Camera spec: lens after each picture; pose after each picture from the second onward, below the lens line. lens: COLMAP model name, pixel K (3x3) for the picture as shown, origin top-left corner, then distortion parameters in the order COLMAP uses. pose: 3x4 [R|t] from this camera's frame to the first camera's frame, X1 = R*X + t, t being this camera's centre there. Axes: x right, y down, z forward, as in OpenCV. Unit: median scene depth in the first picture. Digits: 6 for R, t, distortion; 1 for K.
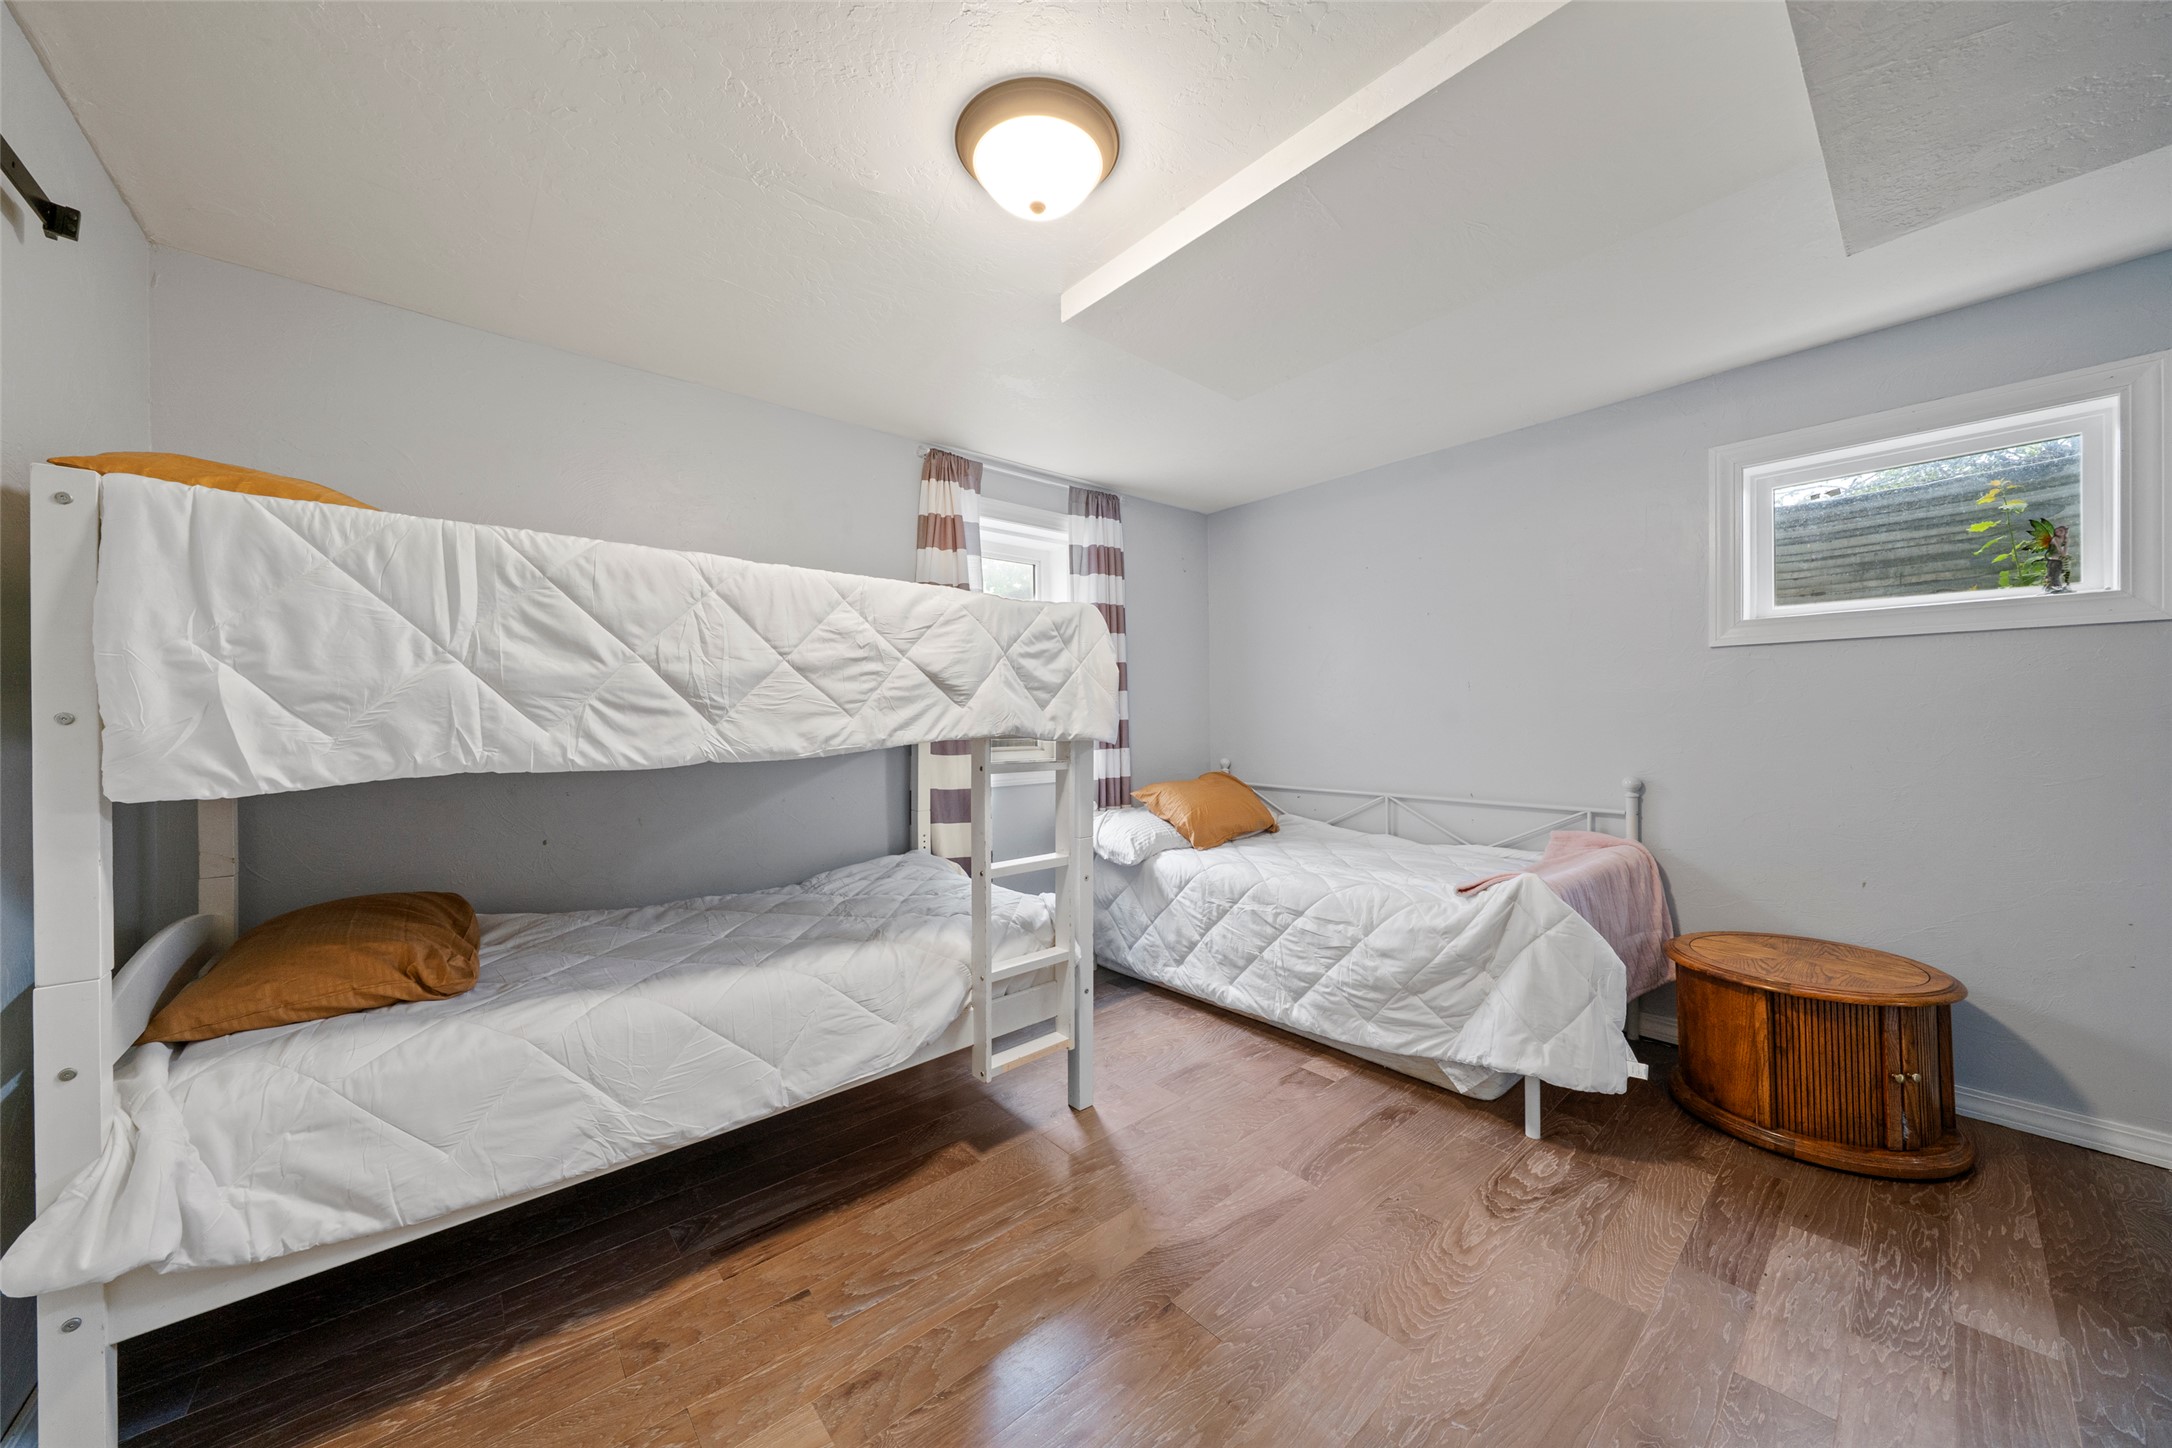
lens RADIAL K [[748.6, 0, 1081.4], [0, 748.6, 723.4], [0, 0, 1]] dist [-0.002001, -0.000180]
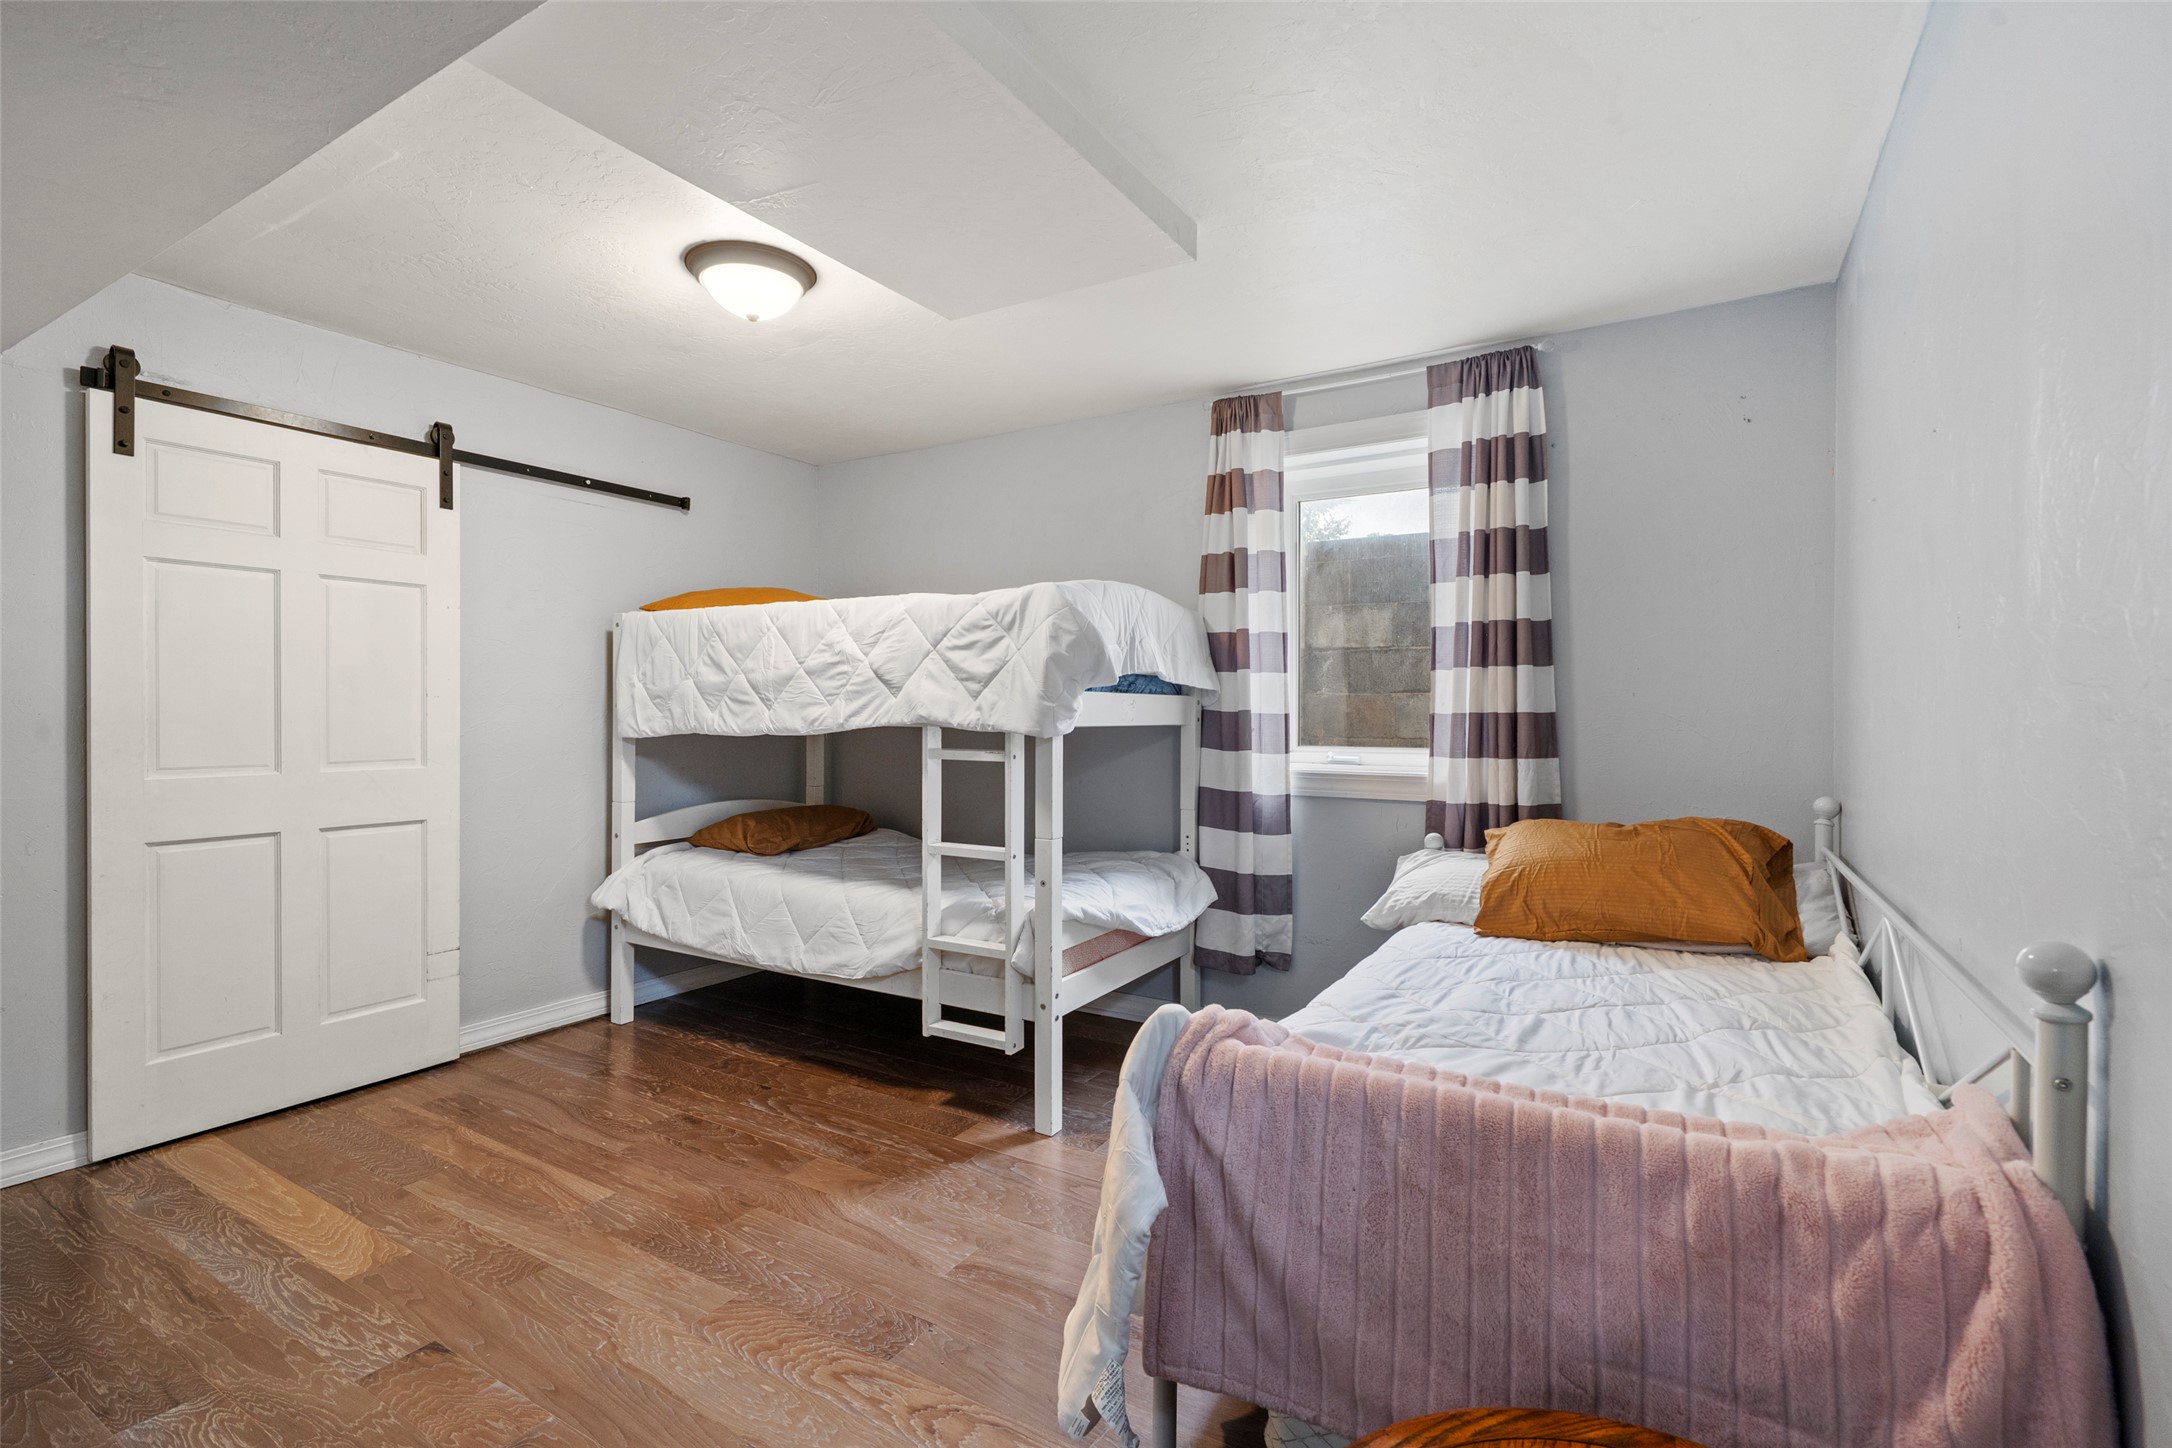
lens RADIAL K [[984.9, 0, 1085.1], [0, 984.9, 714.0], [0, 0, 1]] dist [0.000526, 0.000395]
pose [[0.311485, 0.012764, -0.950165, 1.434403], [-0.010019, 0.999898, 0.010147, -0.015962], [0.950198, 0.006359, 0.311581, 0.826156]]
